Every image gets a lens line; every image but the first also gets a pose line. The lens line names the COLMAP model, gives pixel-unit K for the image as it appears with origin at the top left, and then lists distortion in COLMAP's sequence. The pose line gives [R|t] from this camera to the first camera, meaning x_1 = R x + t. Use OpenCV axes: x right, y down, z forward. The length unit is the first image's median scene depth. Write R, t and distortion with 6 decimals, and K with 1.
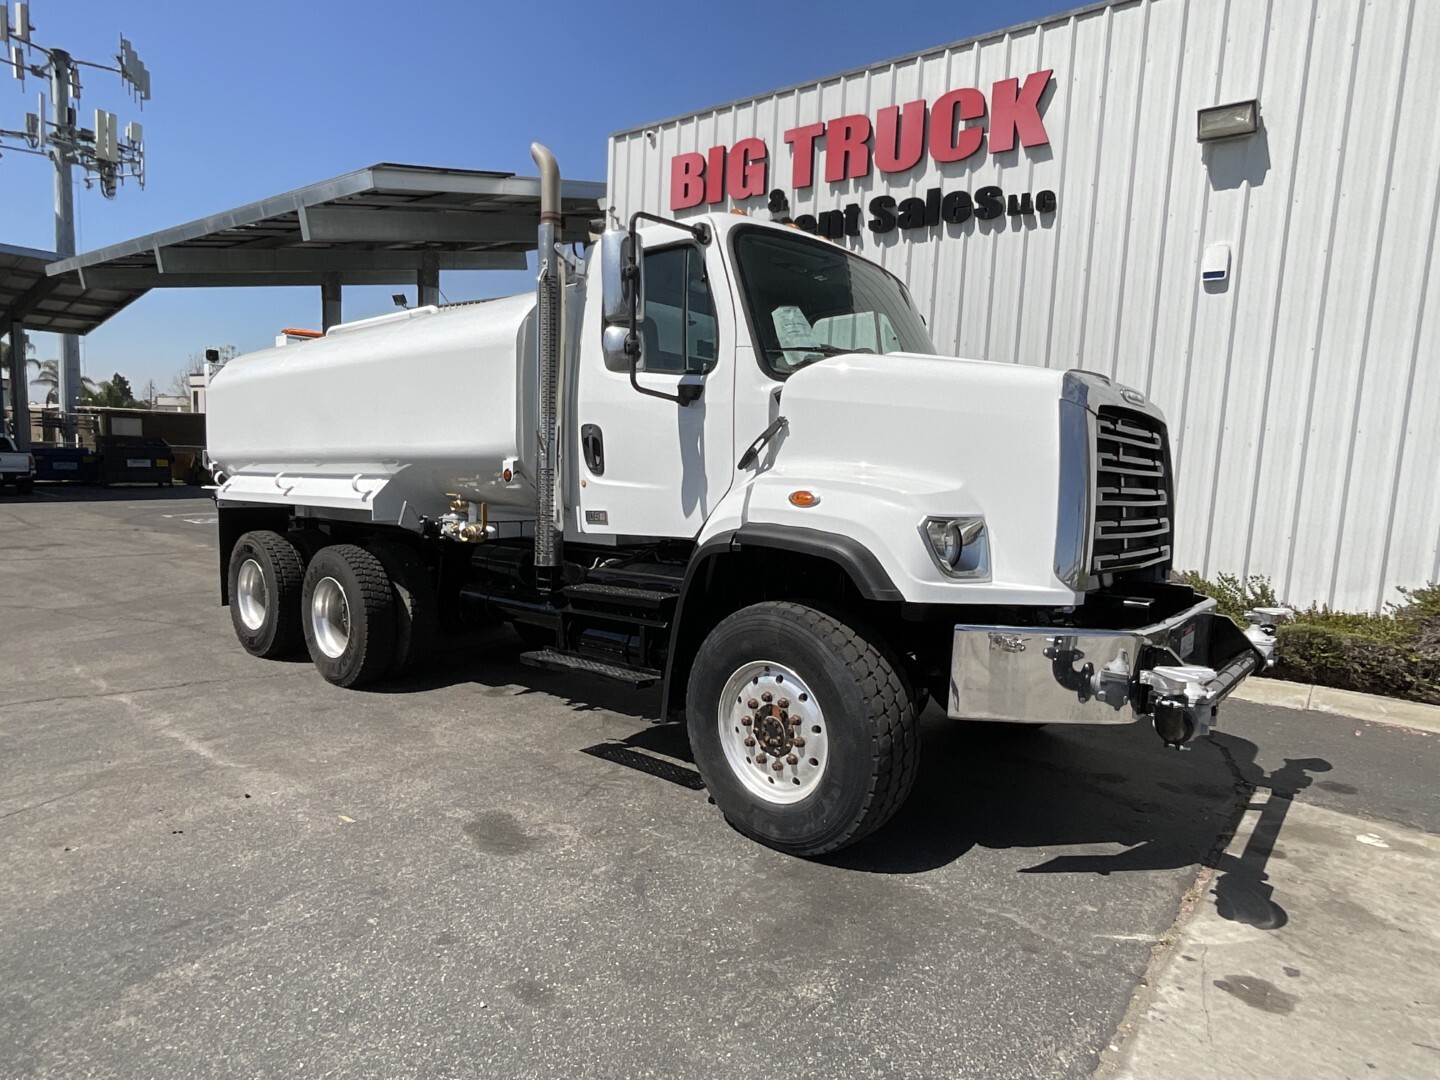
lens RADIAL K [[825.0, 0, 718.1], [0, 825.0, 530.6], [0, 0, 1]] dist [-0.017325, 0.005005]
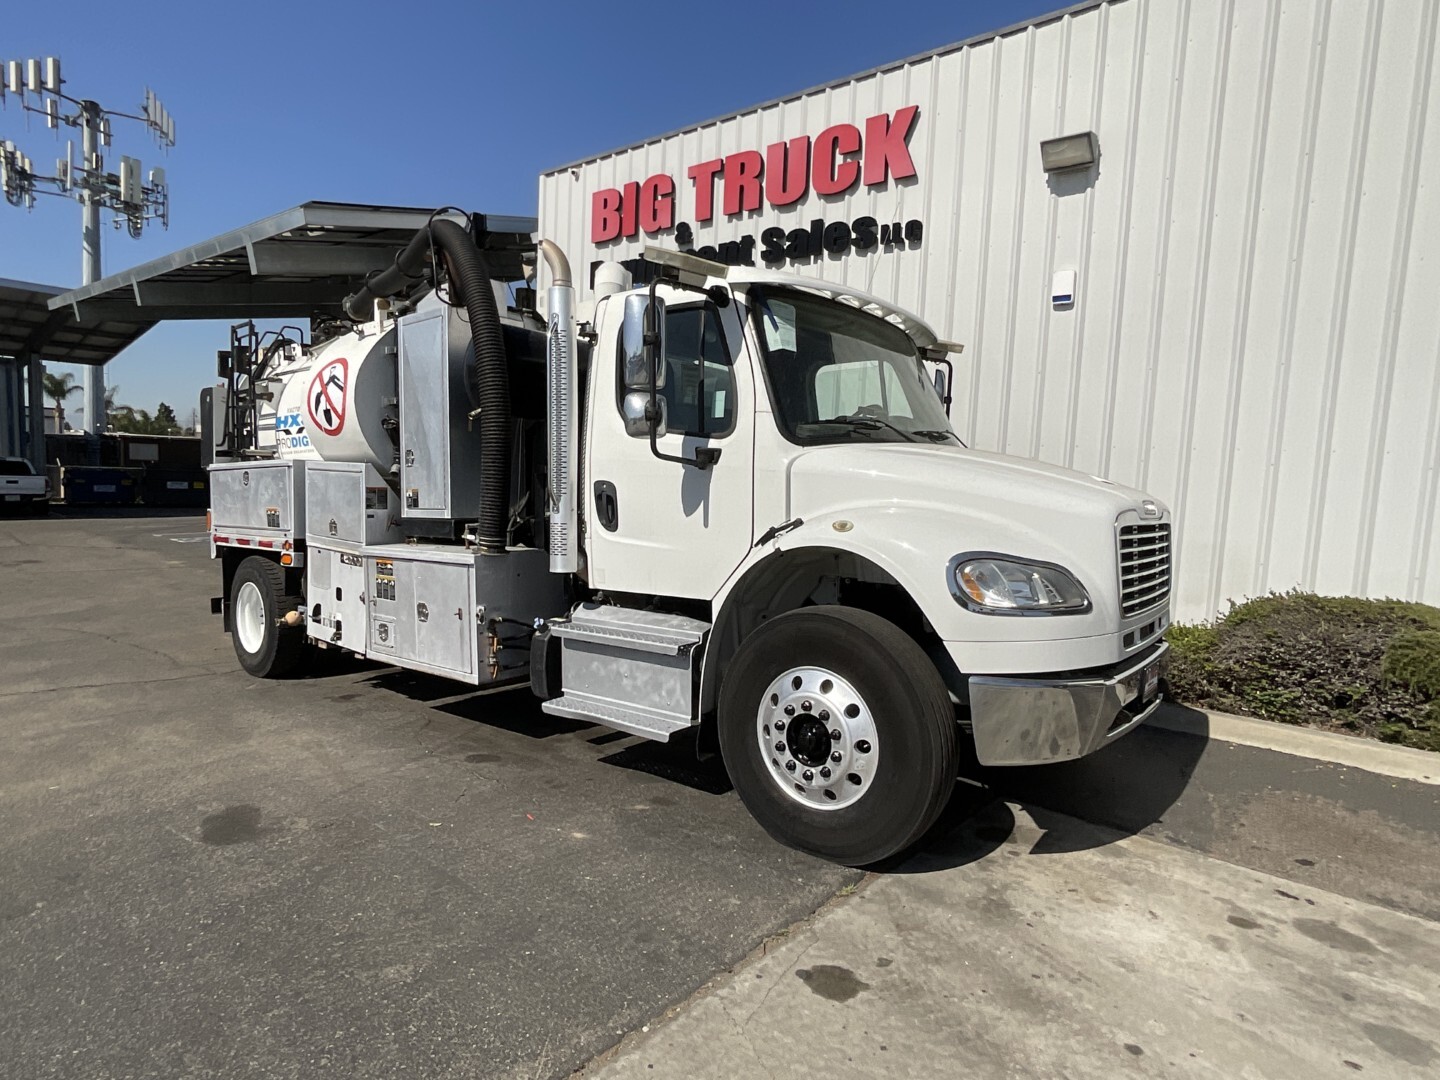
lens RADIAL K [[798.1, 0, 705.3], [0, 798.1, 527.1], [0, 0, 1]] dist [-0.018225, 0.005649]
pose [[0.999765, -0.001389, -0.021642, 0.116412], [0.000744, 0.999556, -0.029778, 0.005261], [0.021673, 0.029755, 0.999322, -0.004349]]
